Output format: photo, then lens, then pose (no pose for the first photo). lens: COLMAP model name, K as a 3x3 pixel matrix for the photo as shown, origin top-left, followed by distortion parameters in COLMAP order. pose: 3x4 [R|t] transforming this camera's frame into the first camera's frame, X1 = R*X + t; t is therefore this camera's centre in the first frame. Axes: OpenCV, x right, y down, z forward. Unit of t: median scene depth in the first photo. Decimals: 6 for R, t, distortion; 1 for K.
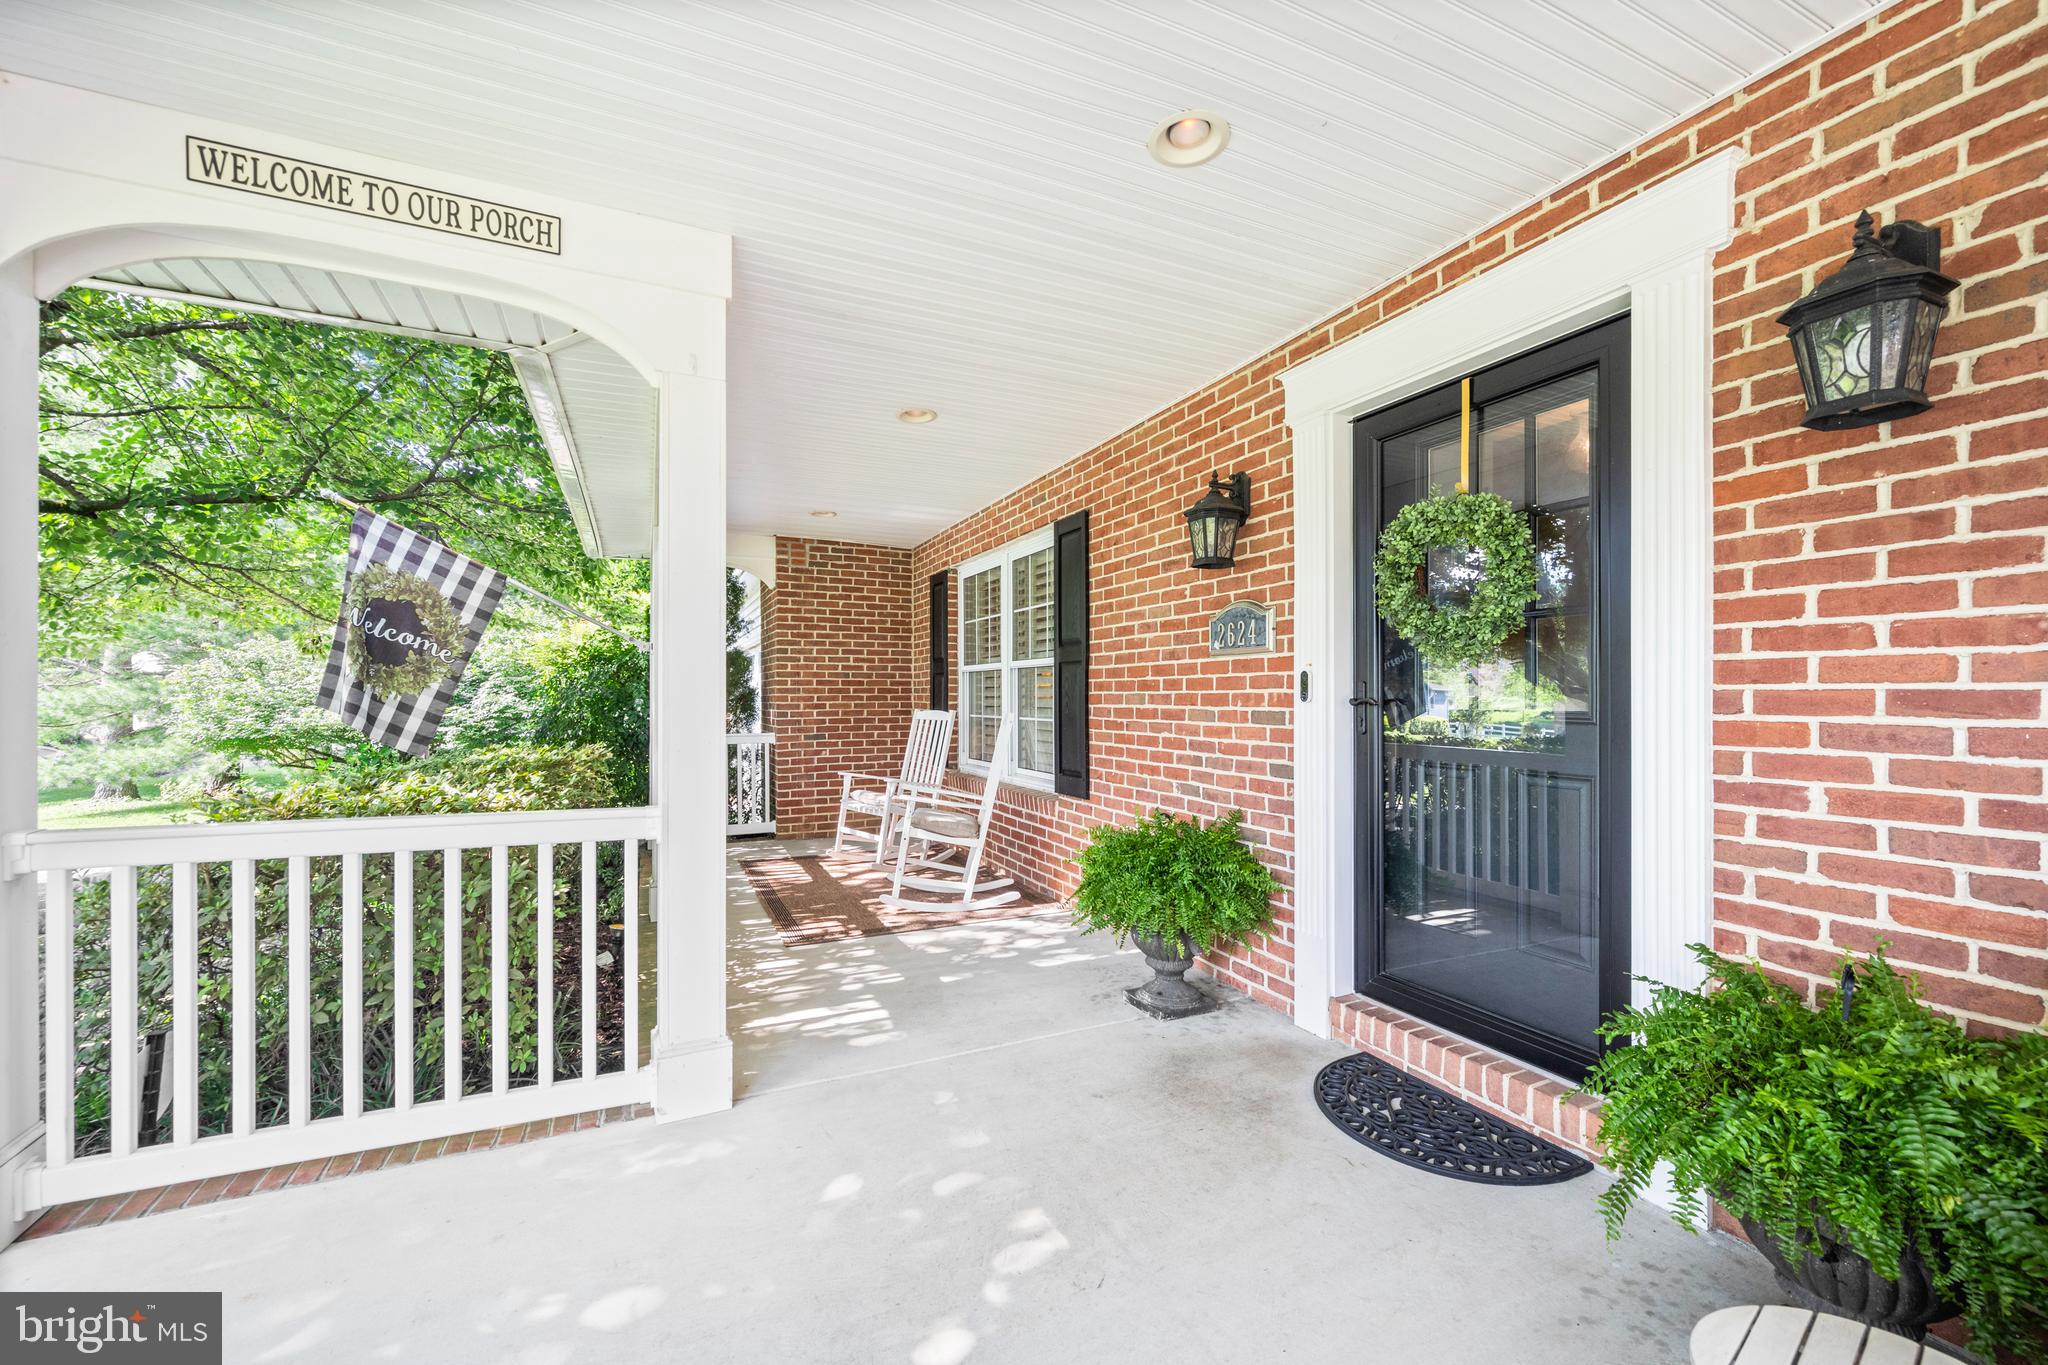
lens RADIAL K [[826.7, 0, 1037.9], [0, 826.7, 698.4], [0, 0, 1]] dist [-0.001467, -0.000057]
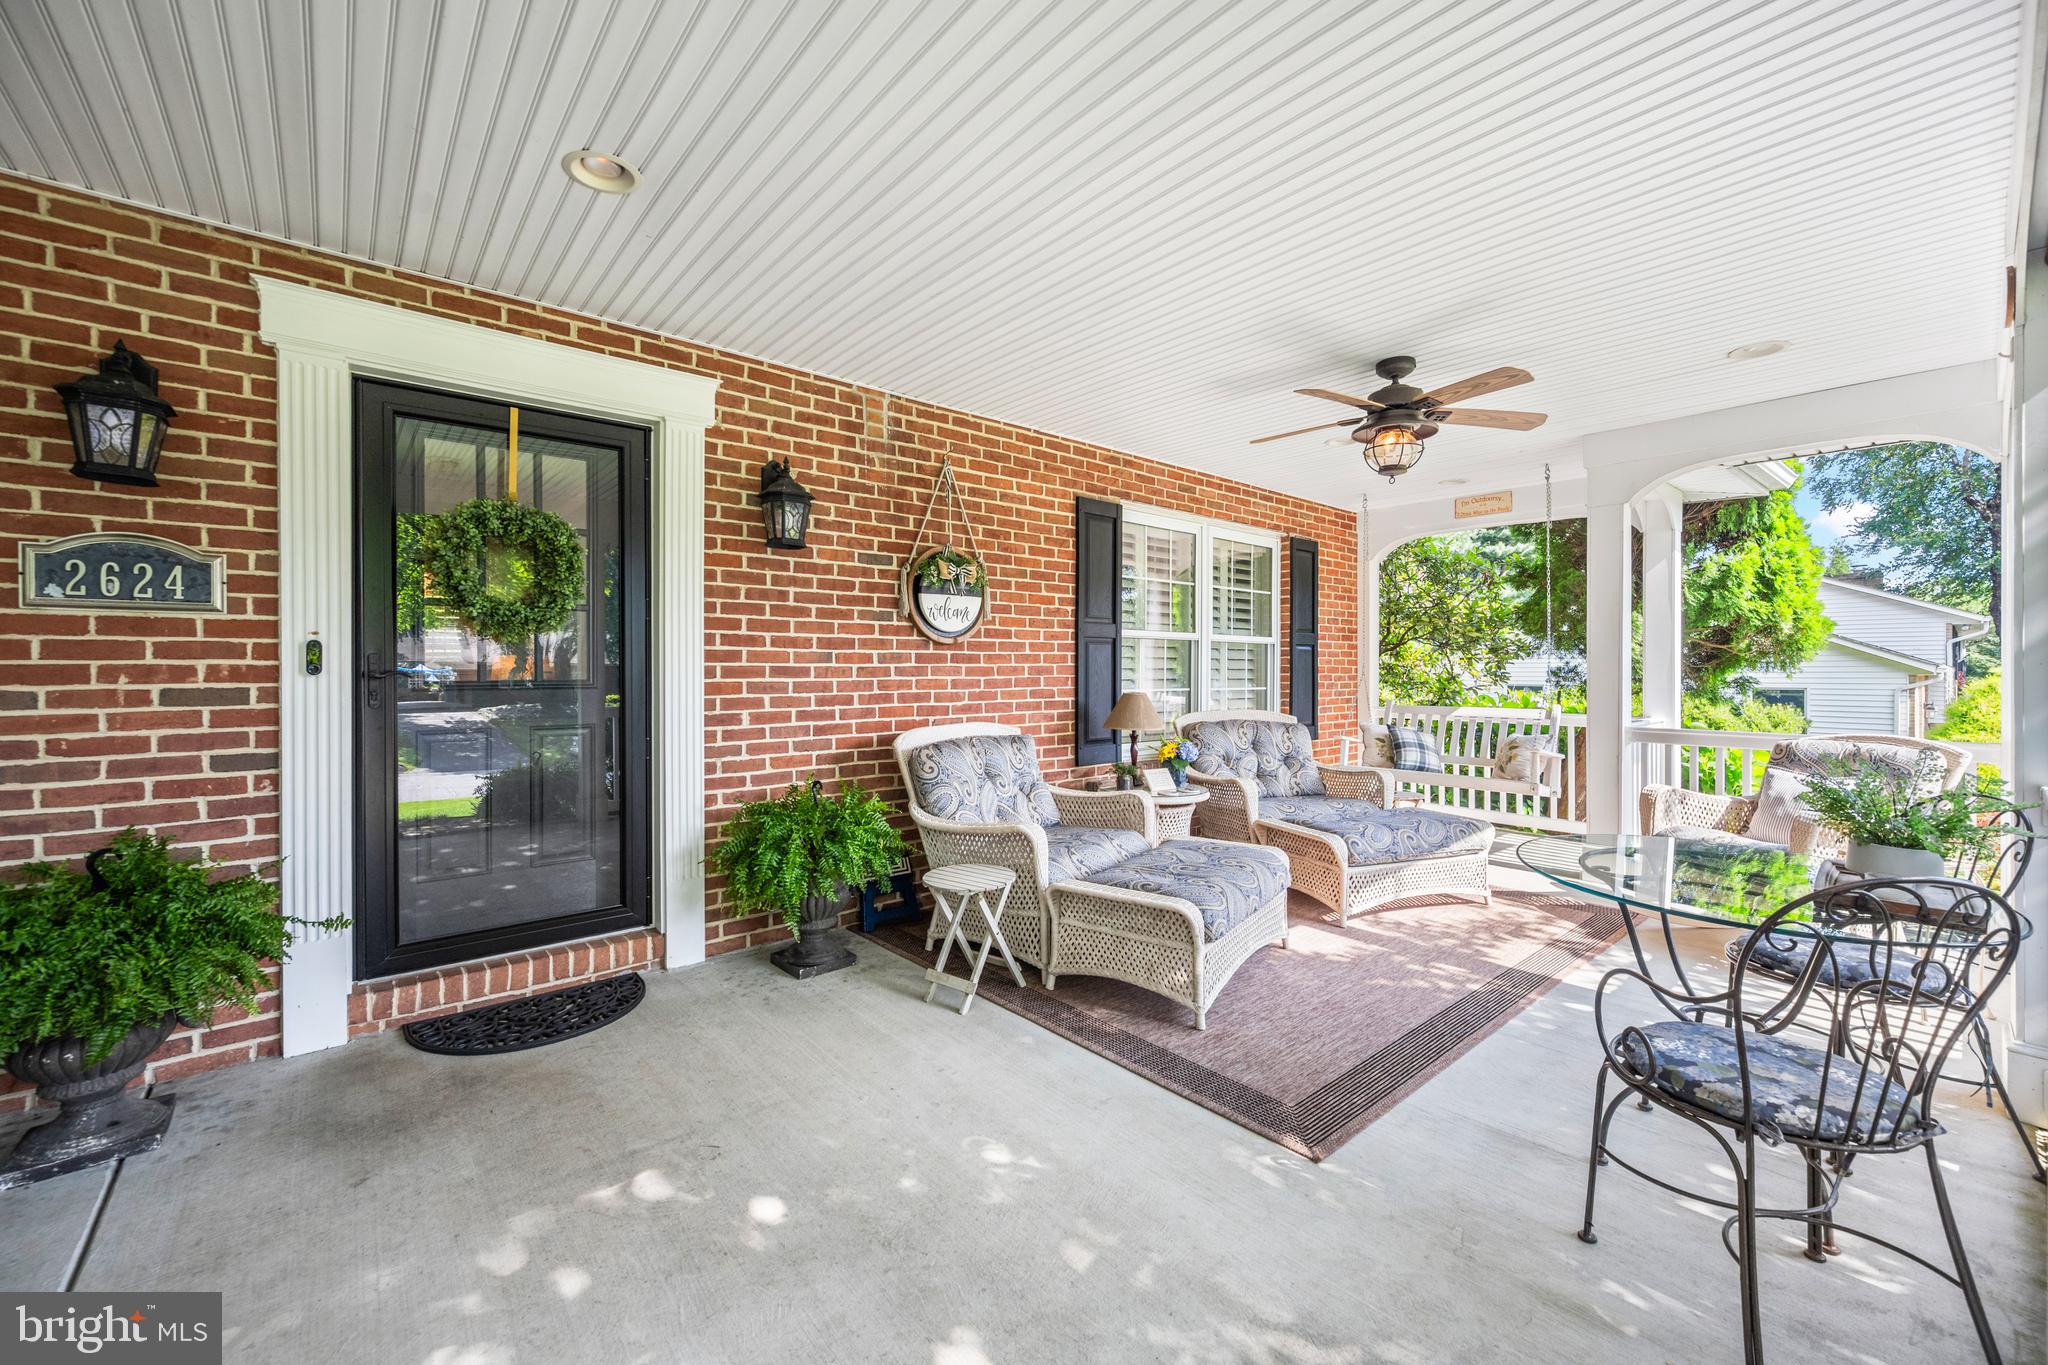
lens RADIAL K [[808.8, 0, 992.8], [0, 808.8, 673.3], [0, 0, 1]] dist [-0.000554, -0.000090]
pose [[-0.242257, -0.004051, 0.970204, -1.090286], [0.003400, 0.999982, 0.005024, 0.000141], [-0.970206, 0.004516, -0.242238, 0.821787]]
